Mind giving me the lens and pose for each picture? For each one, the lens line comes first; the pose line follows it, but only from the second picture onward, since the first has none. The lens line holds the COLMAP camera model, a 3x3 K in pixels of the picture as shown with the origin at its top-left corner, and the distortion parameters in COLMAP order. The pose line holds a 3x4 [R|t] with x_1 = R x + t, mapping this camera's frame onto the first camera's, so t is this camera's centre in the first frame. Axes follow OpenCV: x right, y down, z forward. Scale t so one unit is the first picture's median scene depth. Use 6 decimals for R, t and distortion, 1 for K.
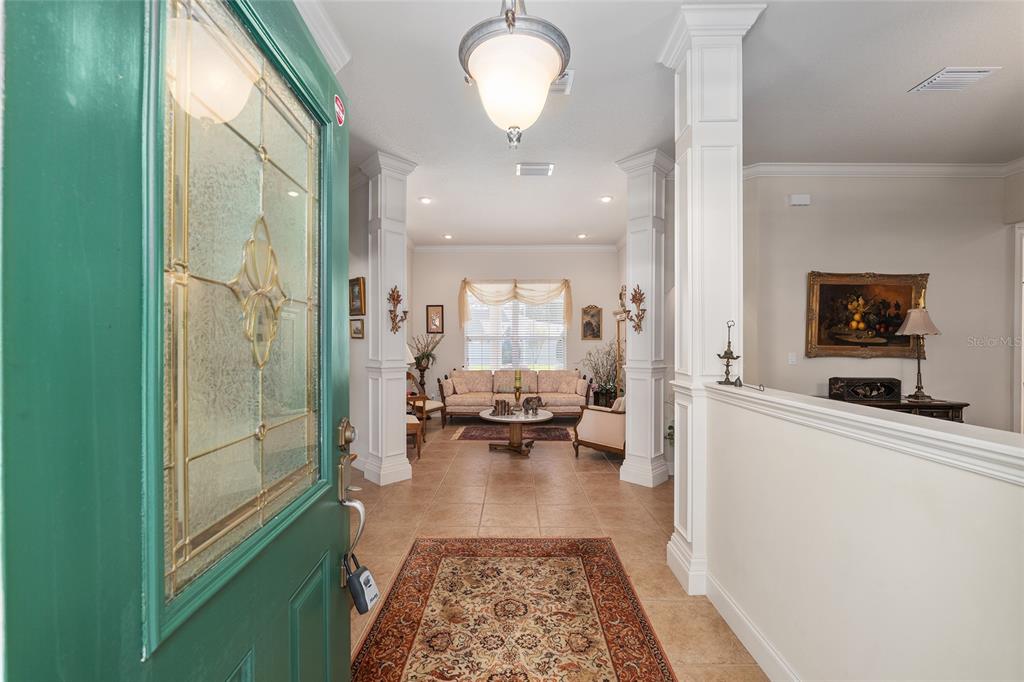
lens RADIAL K [[425.6, 0, 511.9], [0, 425.6, 341.5], [0, 0, 1]] dist [-0.003434, -0.000049]
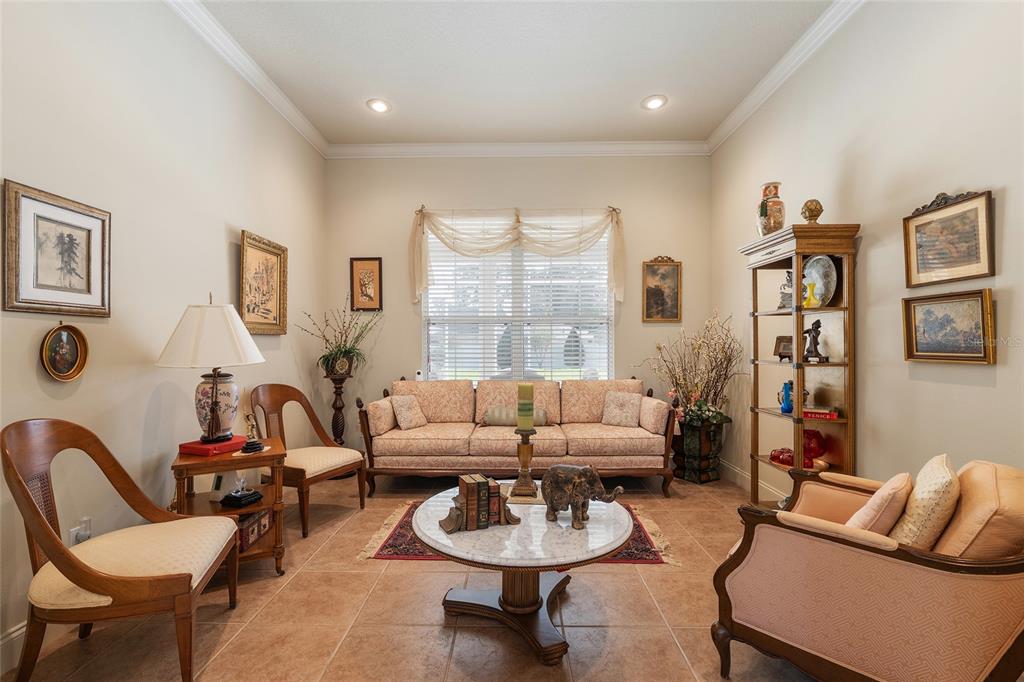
lens RADIAL K [[445.7, 0, 512.4], [0, 445.7, 347.7], [0, 0, 1]] dist [-0.001414, -0.000464]
pose [[0.999991, -0.003797, -0.001971, 0.002684], [0.003810, 0.999970, 0.006782, 0.026925], [0.001946, -0.006790, 0.999975, 0.503377]]
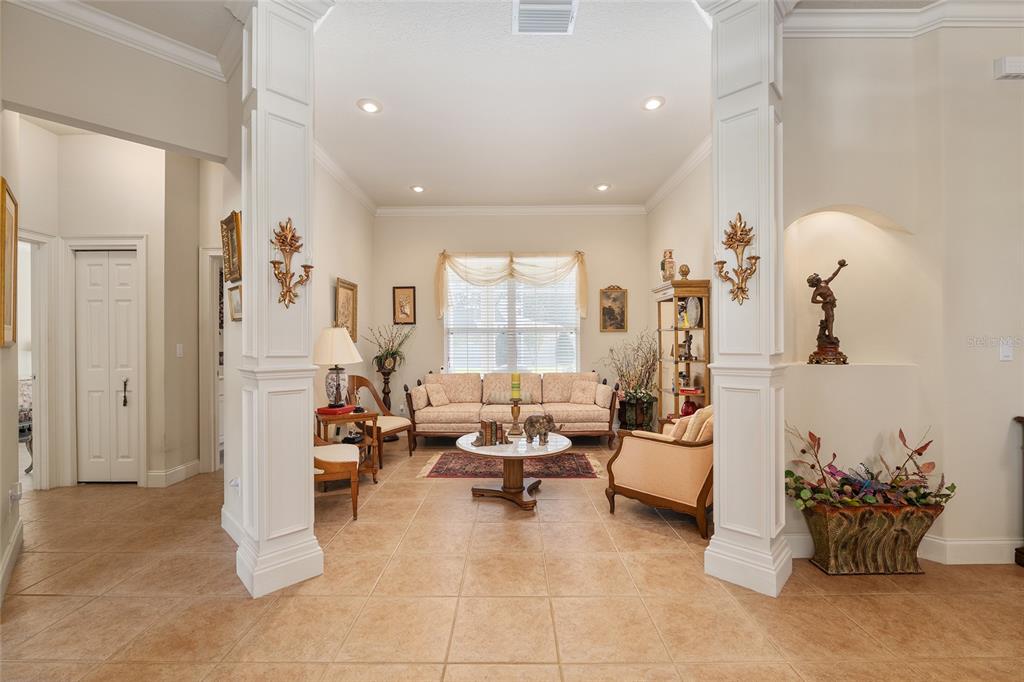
lens RADIAL K [[445.7, 0, 510.3], [0, 445.7, 342.6], [0, 0, 1]] dist [-0.001414, -0.000464]
pose [[0.999969, -0.006372, 0.004716, 0.001878], [0.006369, 0.999980, 0.000582, 0.015599], [-0.004720, -0.000552, 0.999989, 0.245898]]
